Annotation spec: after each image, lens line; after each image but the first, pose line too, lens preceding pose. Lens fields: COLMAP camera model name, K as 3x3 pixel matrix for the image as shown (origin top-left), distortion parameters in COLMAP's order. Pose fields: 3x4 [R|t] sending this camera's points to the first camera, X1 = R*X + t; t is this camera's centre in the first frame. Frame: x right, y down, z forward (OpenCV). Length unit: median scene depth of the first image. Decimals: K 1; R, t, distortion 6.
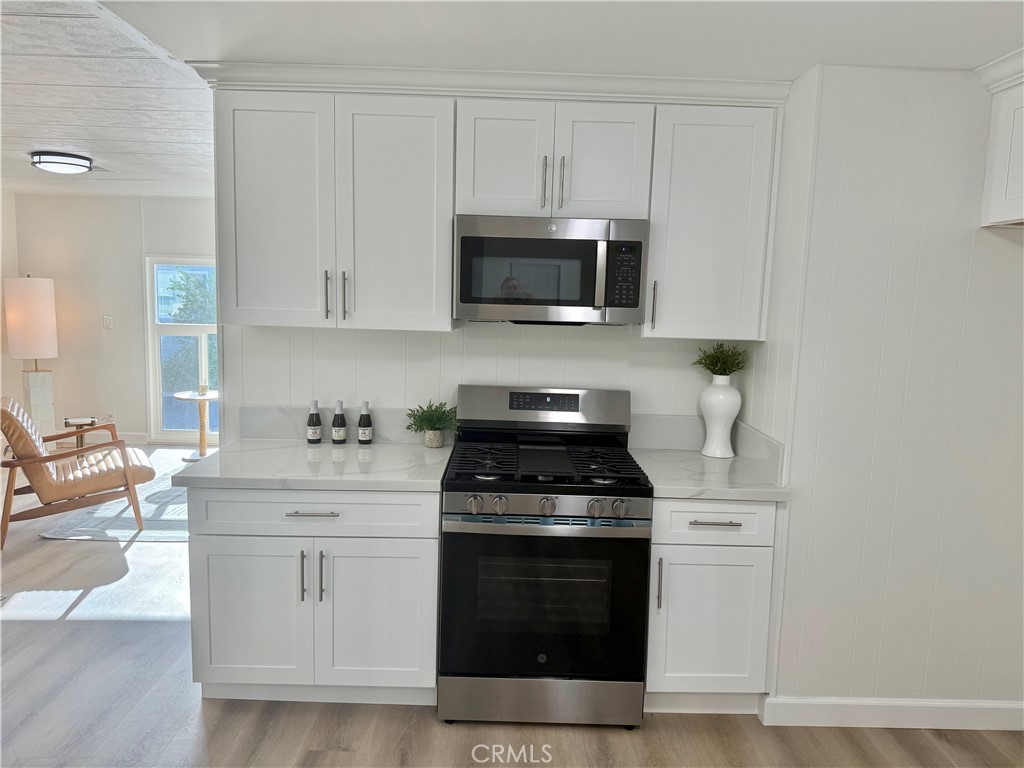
lens RADIAL K [[726.7, 0, 524.5], [0, 726.7, 377.3], [0, 0, 1]] dist [0.061988, -0.091092]
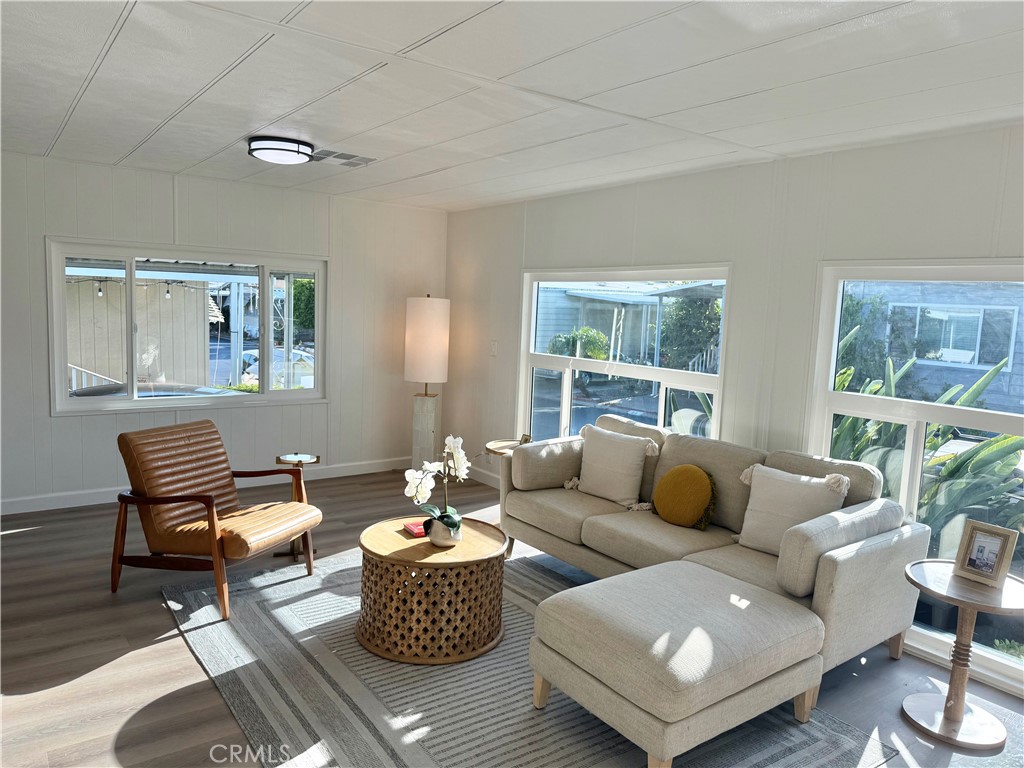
lens RADIAL K [[726.7, 0, 509.5], [0, 726.7, 379.5], [0, 0, 1]] dist [0.061988, -0.091092]
pose [[0.577934, 0.076415, -0.812498, 0.358143], [-0.112485, 0.993563, 0.013433, -0.118265], [0.808294, 0.083630, 0.582809, 1.170155]]
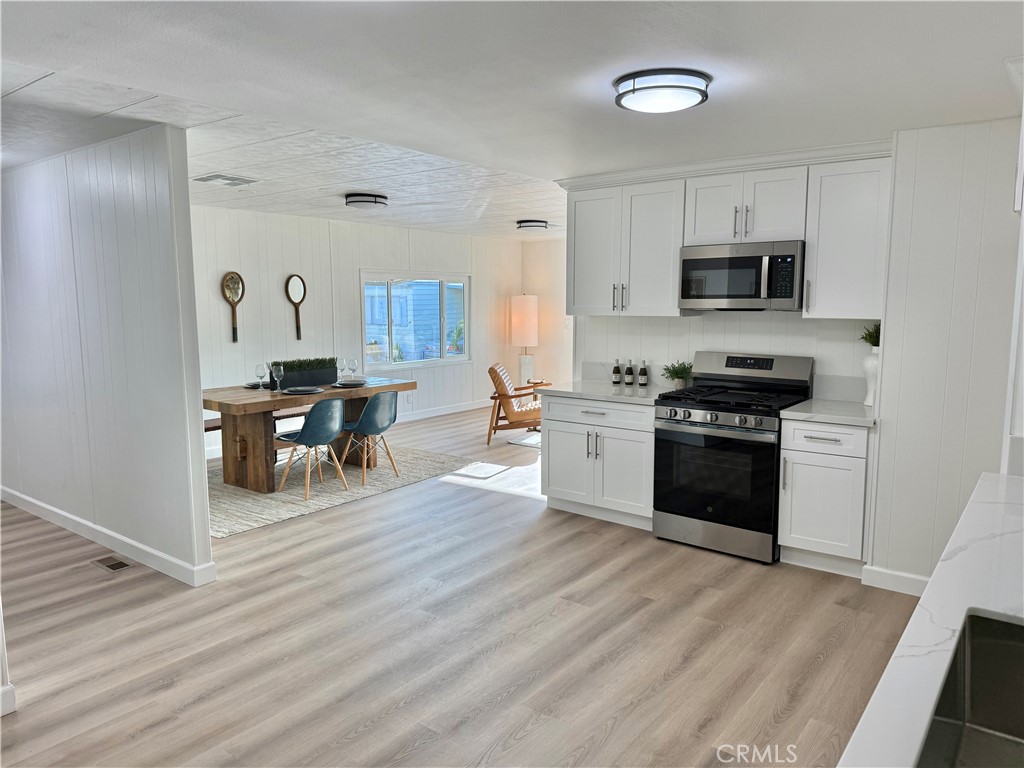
lens RADIAL K [[726.7, 0, 513.2], [0, 726.7, 384.2], [0, 0, 1]] dist [0.061988, -0.091092]
pose [[0.782743, 0.041069, -0.620989, 0.642723], [-0.046503, 0.998890, 0.007446, 0.097241], [0.620606, 0.023049, 0.783784, -0.547662]]
